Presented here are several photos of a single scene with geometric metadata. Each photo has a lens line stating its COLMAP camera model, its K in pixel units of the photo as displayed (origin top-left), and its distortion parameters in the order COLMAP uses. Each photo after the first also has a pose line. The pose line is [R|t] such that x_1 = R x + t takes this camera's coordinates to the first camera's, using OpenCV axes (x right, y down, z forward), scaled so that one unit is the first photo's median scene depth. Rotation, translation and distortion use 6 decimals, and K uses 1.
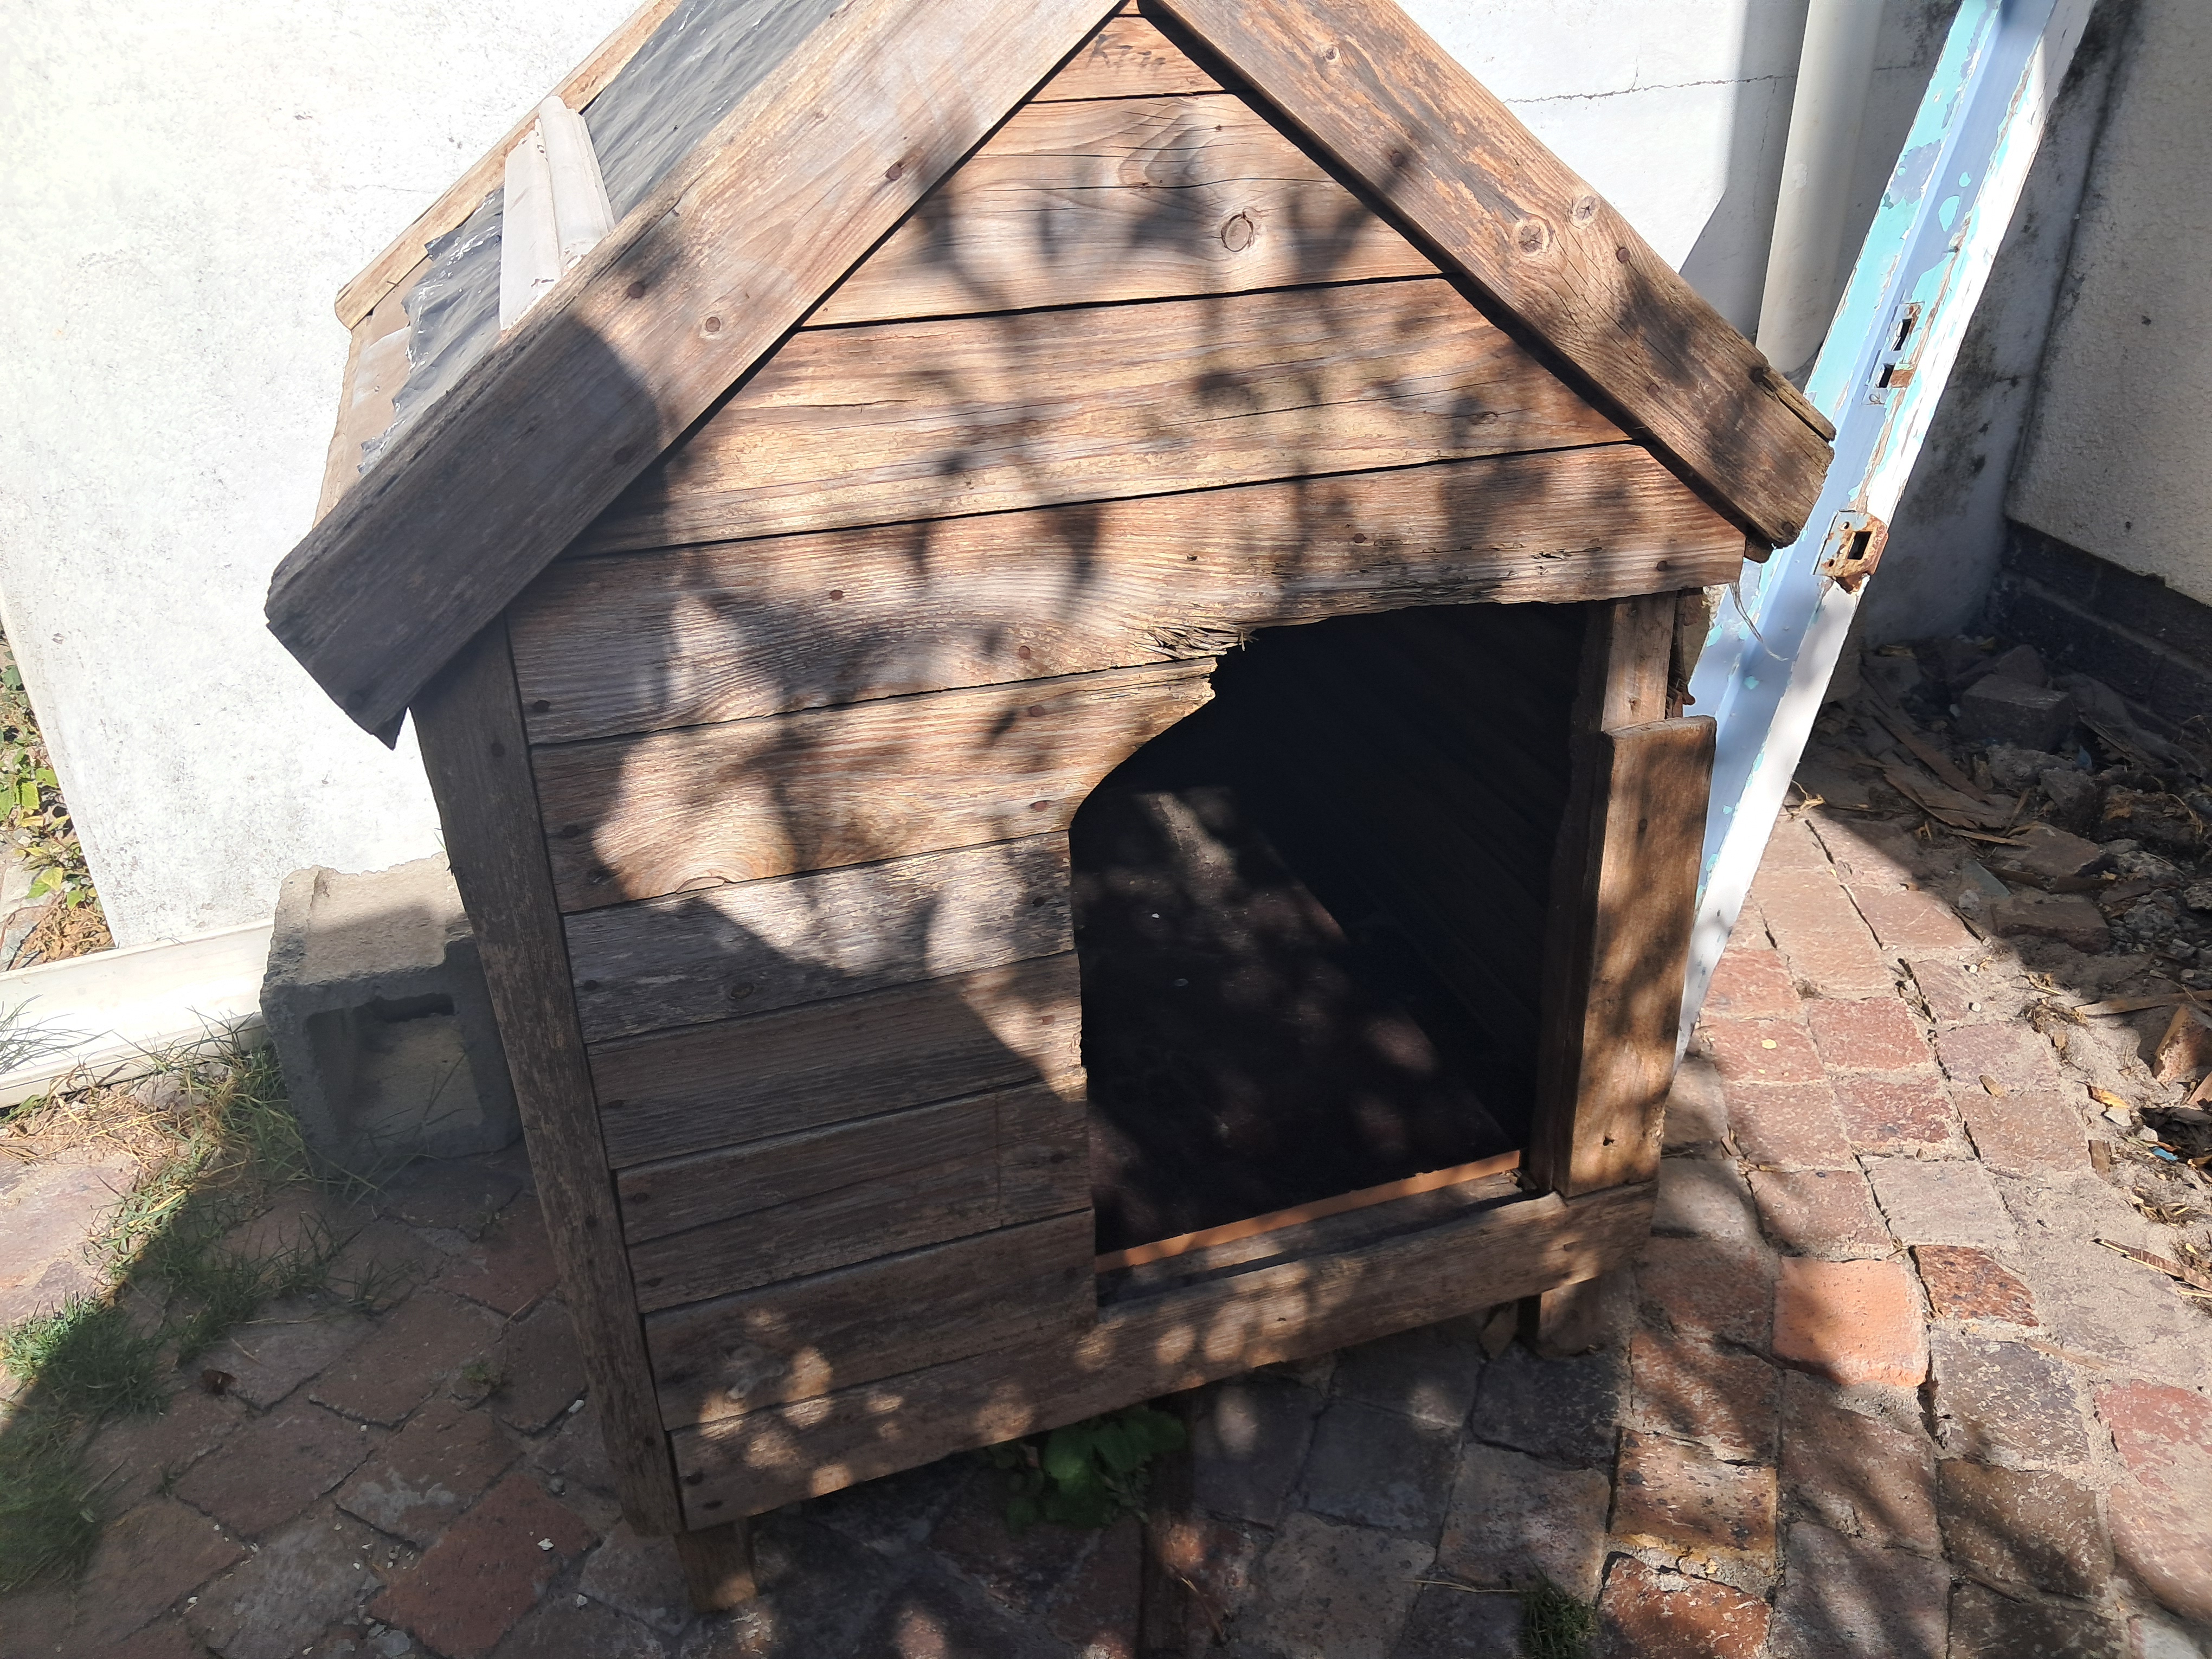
lens RADIAL K [[1693.7, 0, 1166.0], [0, 1693.7, 711.6], [0, 0, 1]] dist [-0.004044, -0.007433]
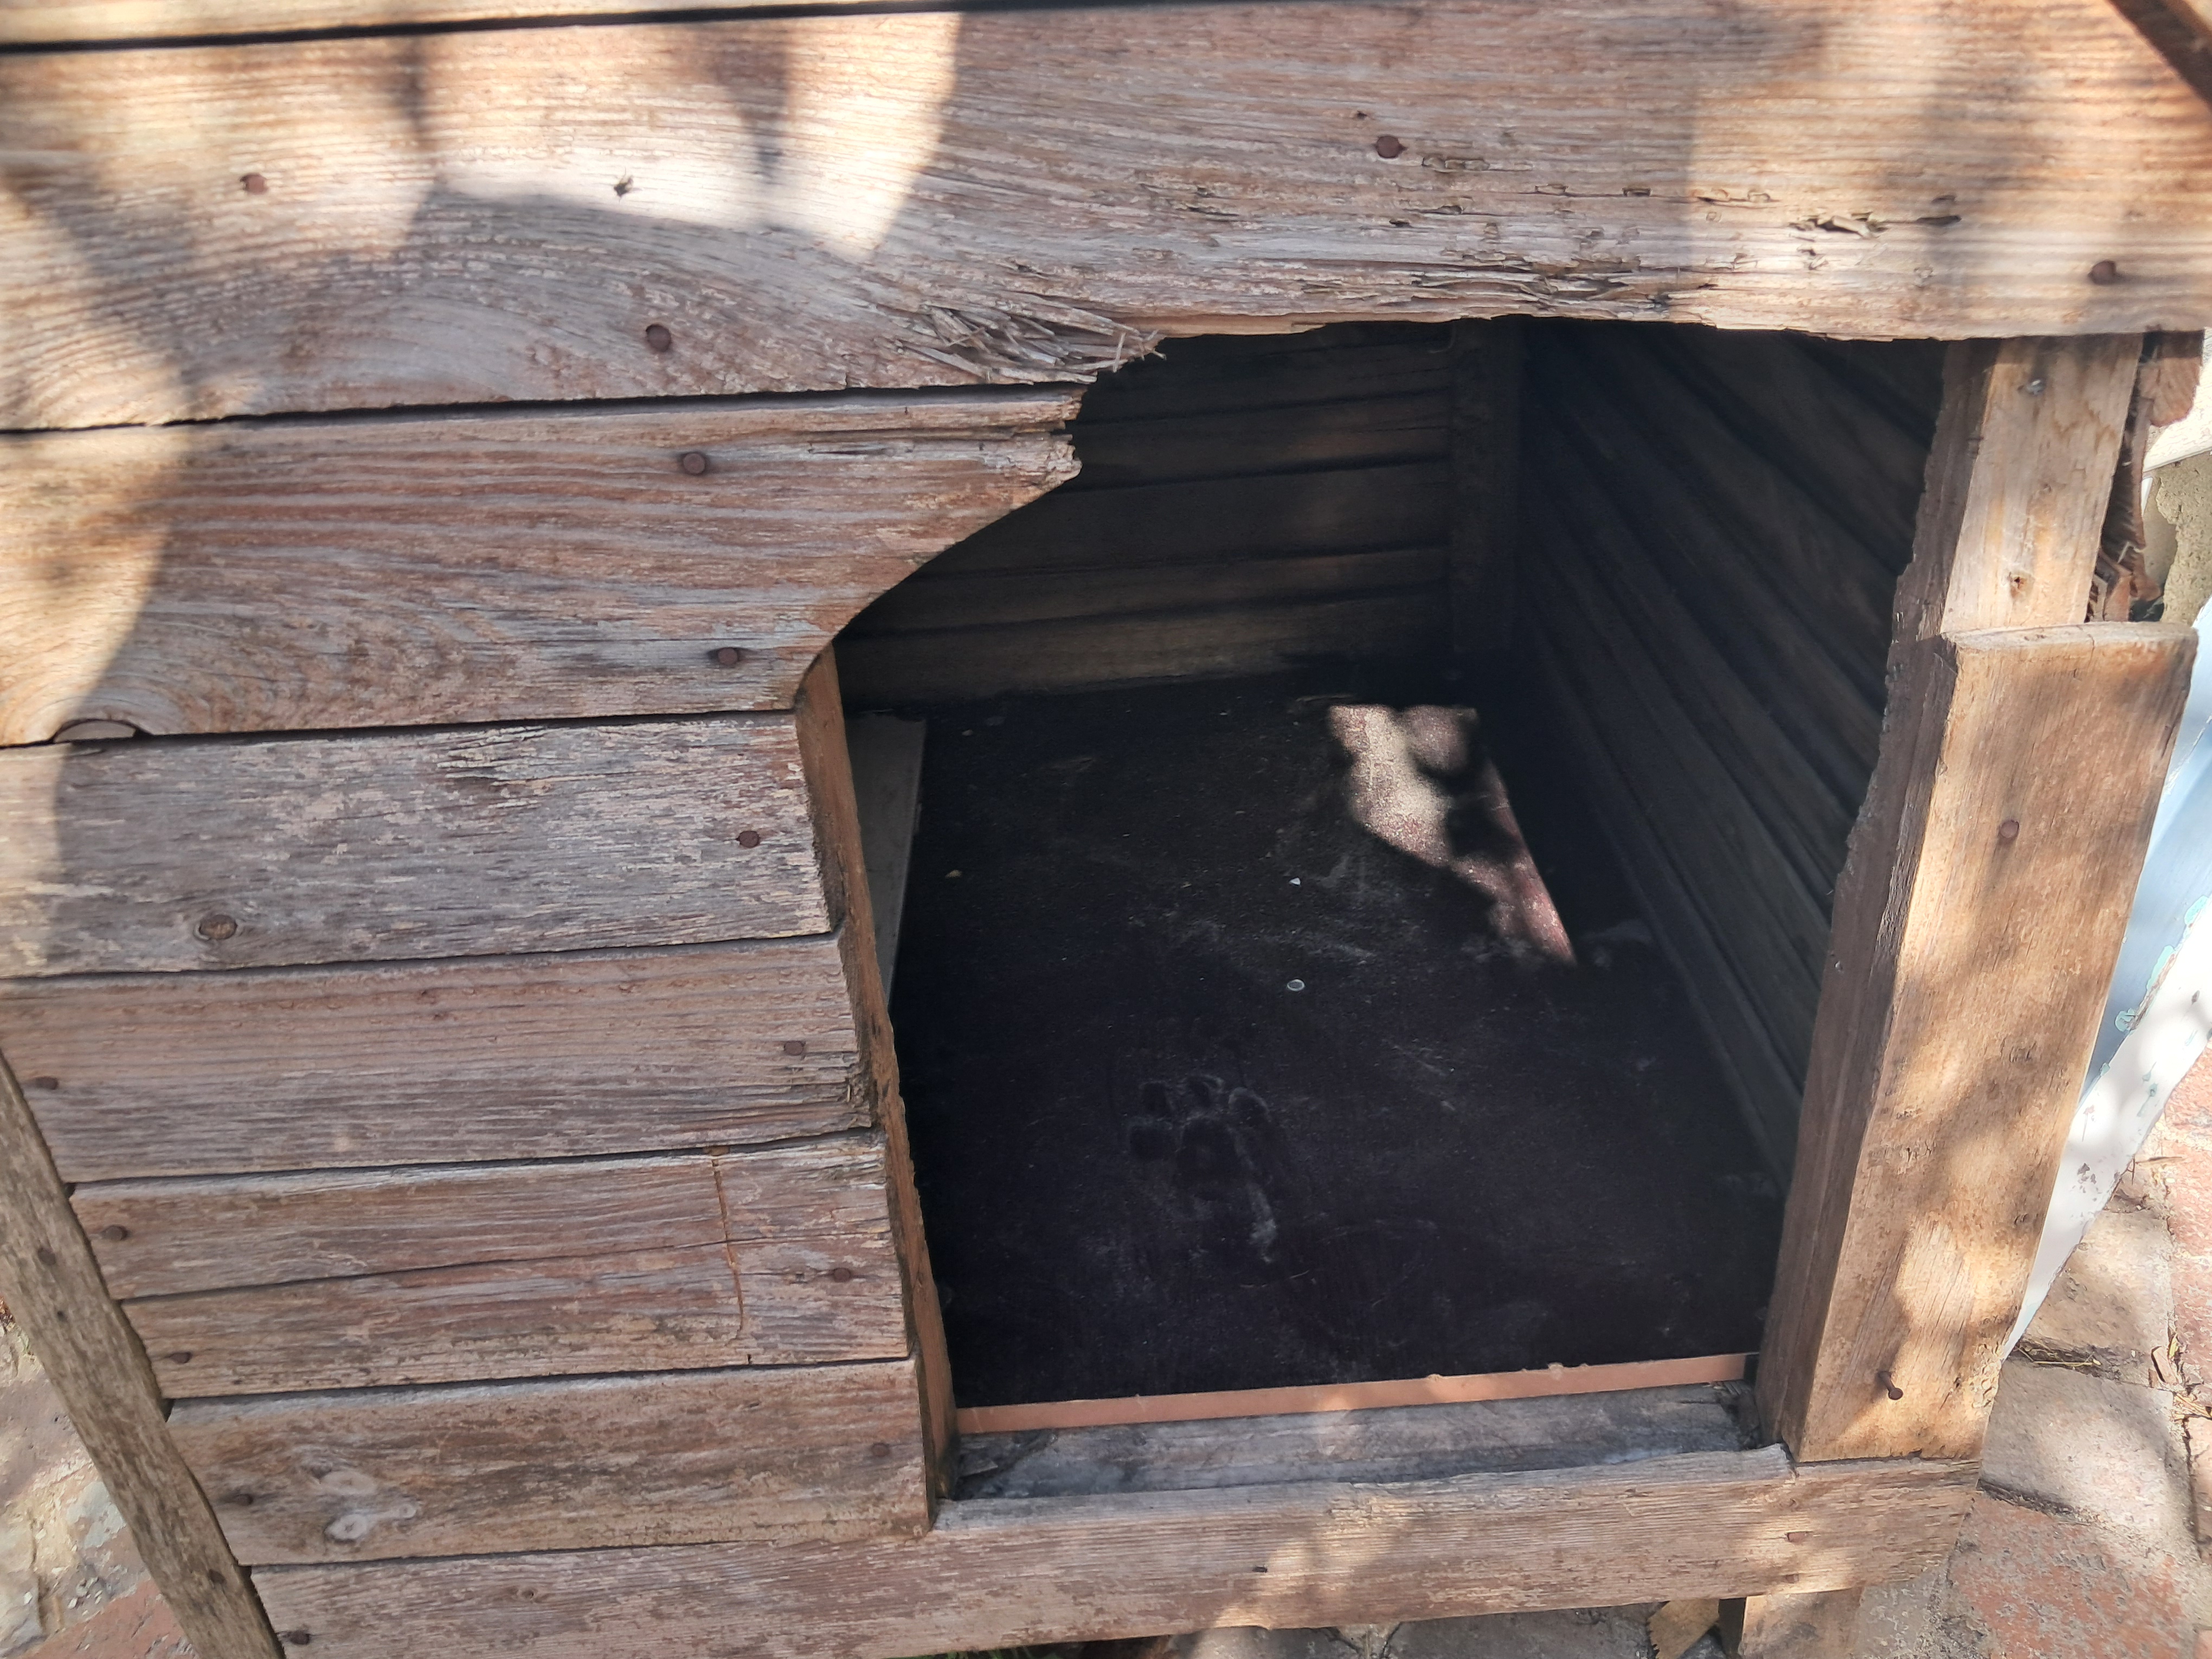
lens RADIAL K [[1804.5, 0, 1169.2], [0, 1804.5, 826.3], [0, 0, 1]] dist [-0.019964, -0.012652]
pose [[0.961865, 0.119876, -0.245855, 0.200813], [-0.092062, 0.988288, 0.121698, 0.027399], [0.257565, -0.094423, 0.961636, 0.493824]]
